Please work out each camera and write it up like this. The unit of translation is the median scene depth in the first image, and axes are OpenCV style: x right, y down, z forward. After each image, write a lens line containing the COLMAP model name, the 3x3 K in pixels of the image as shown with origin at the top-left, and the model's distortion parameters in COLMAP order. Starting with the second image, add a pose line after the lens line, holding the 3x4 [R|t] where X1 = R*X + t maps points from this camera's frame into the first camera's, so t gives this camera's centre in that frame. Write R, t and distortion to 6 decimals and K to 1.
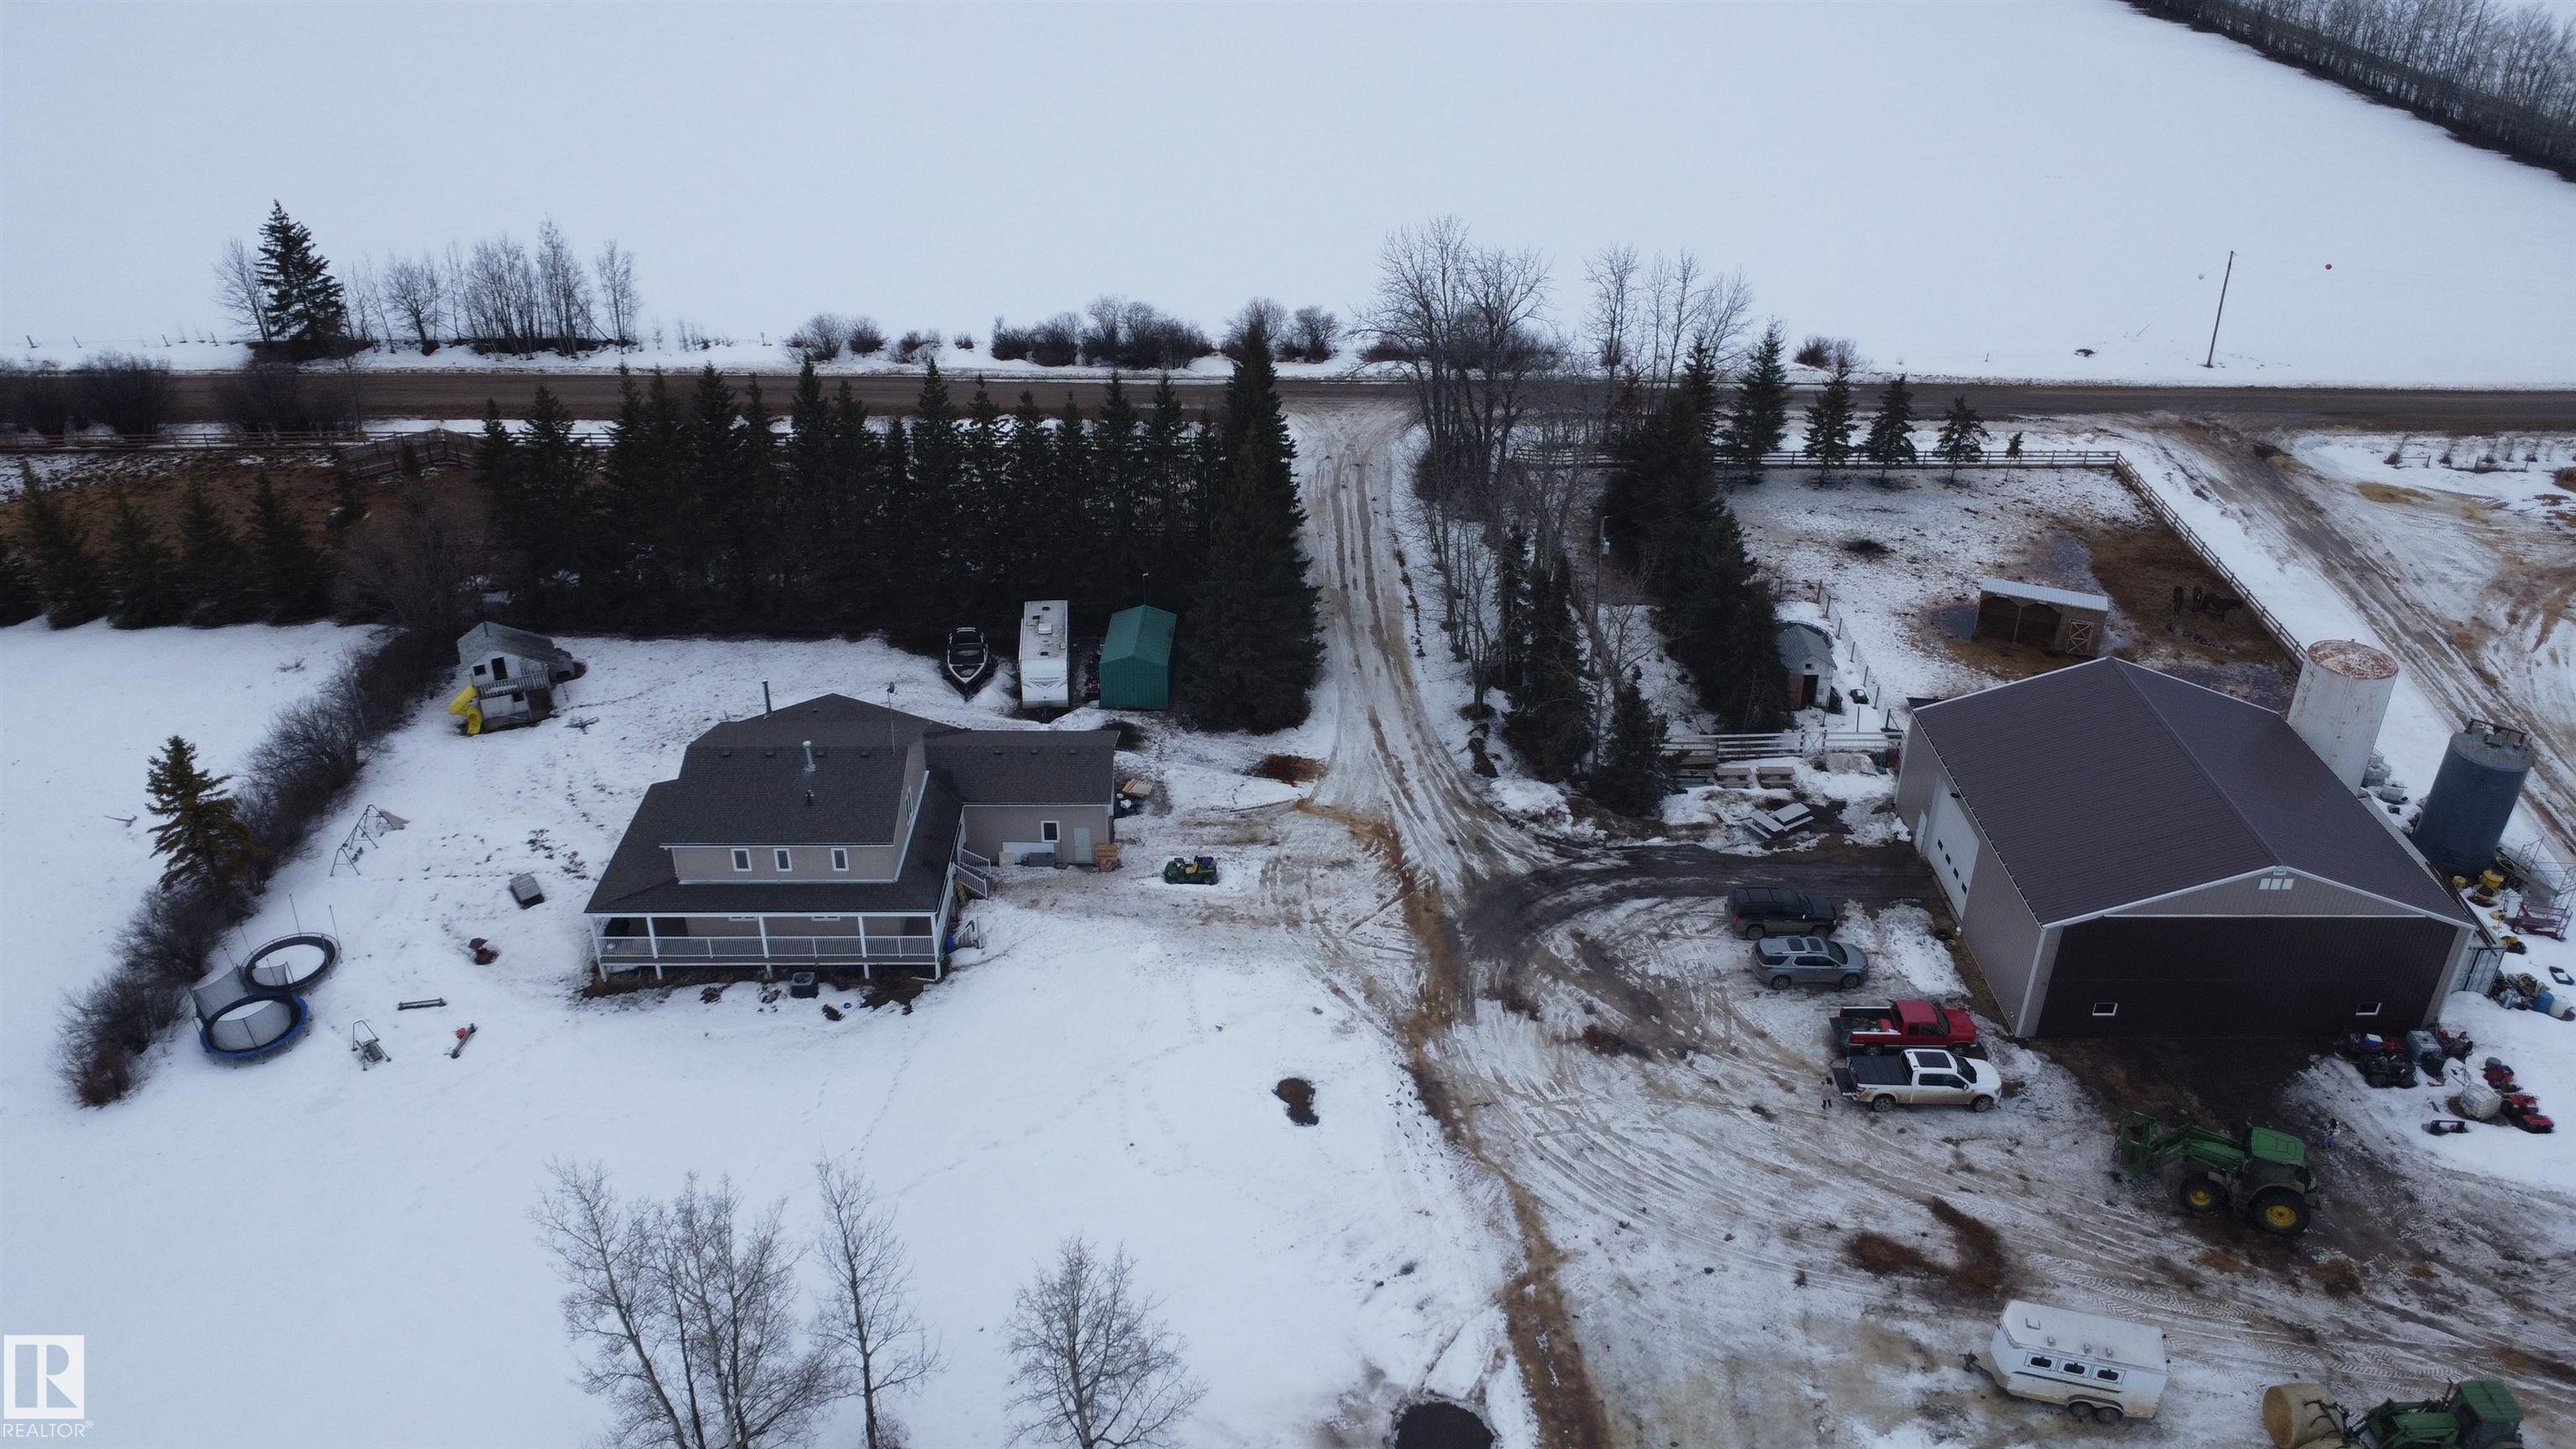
lens RADIAL K [[1863.4, 0, 1288.0], [0, 1863.4, 724.5], [0, 0, 1]] dist [-0.029906, -0.012632]
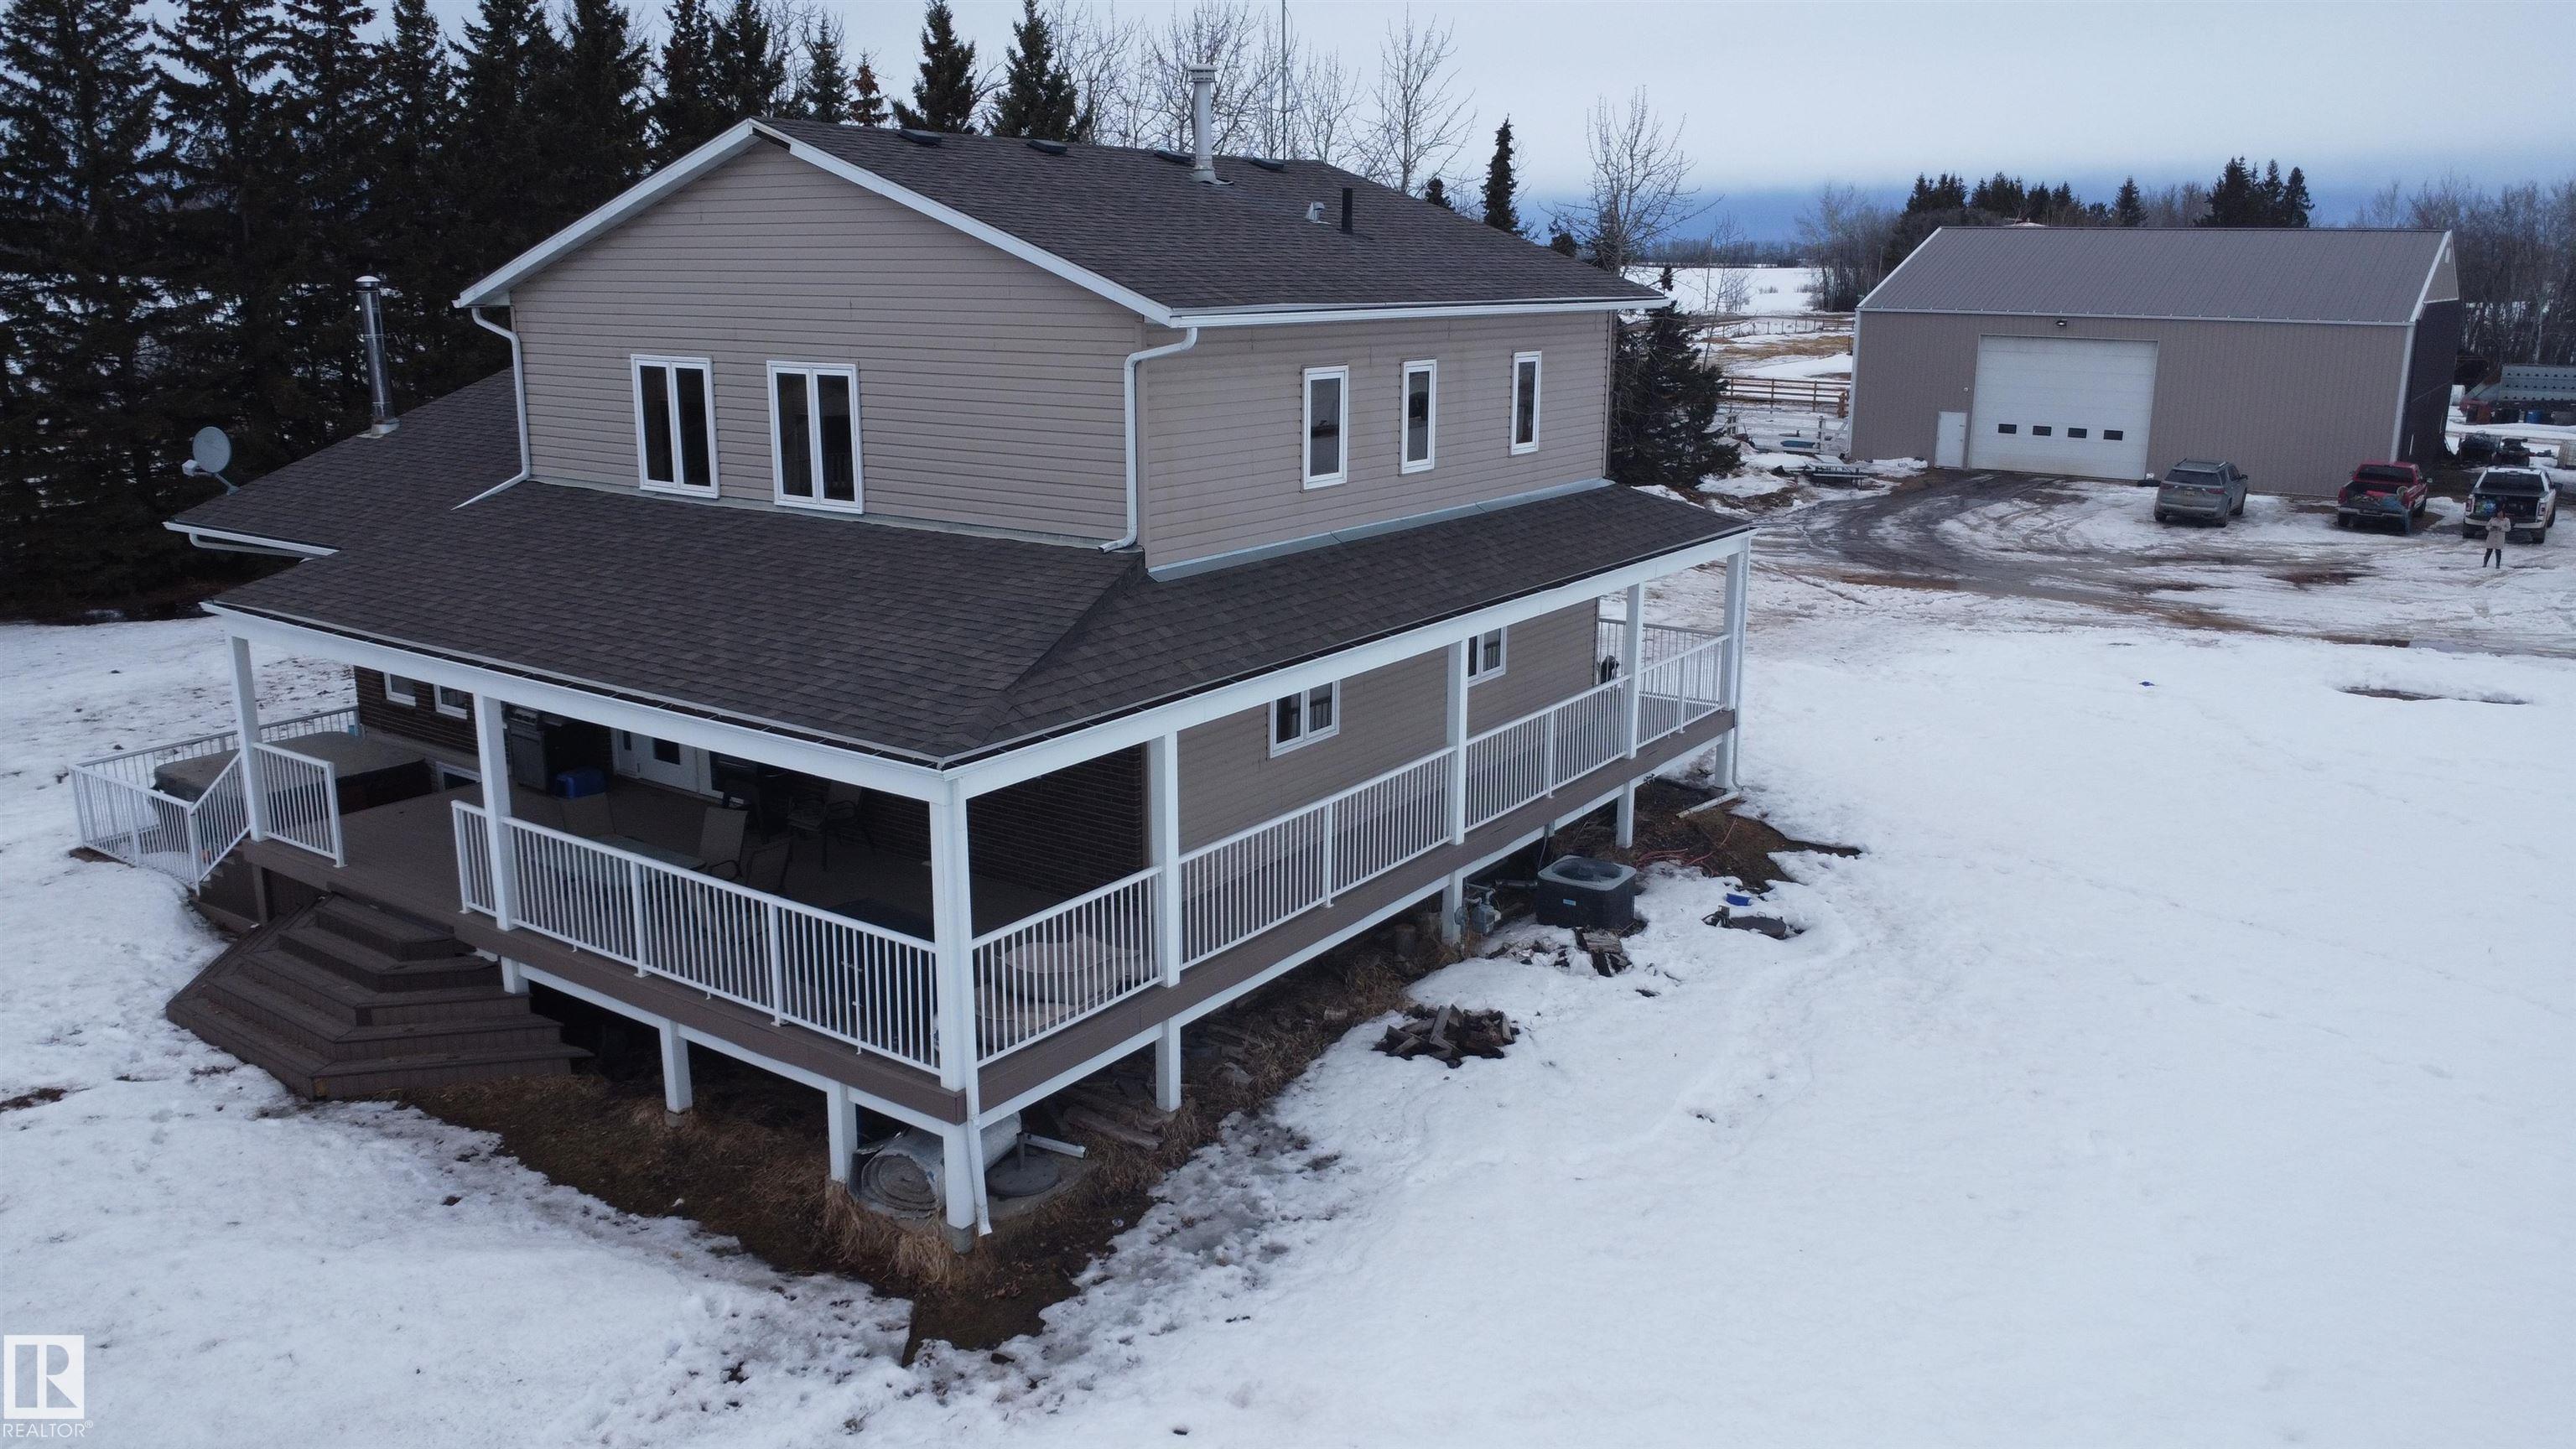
lens RADIAL K [[1863.4, 0, 1288.0], [0, 1863.4, 724.5], [0, 0, 1]] dist [-0.029906, -0.012632]
pose [[0.588058, -0.199362, 0.783864, -0.459679], [0.396992, 0.915519, -0.064980, 0.113376], [-0.704687, 0.349400, 0.617523, 0.826309]]
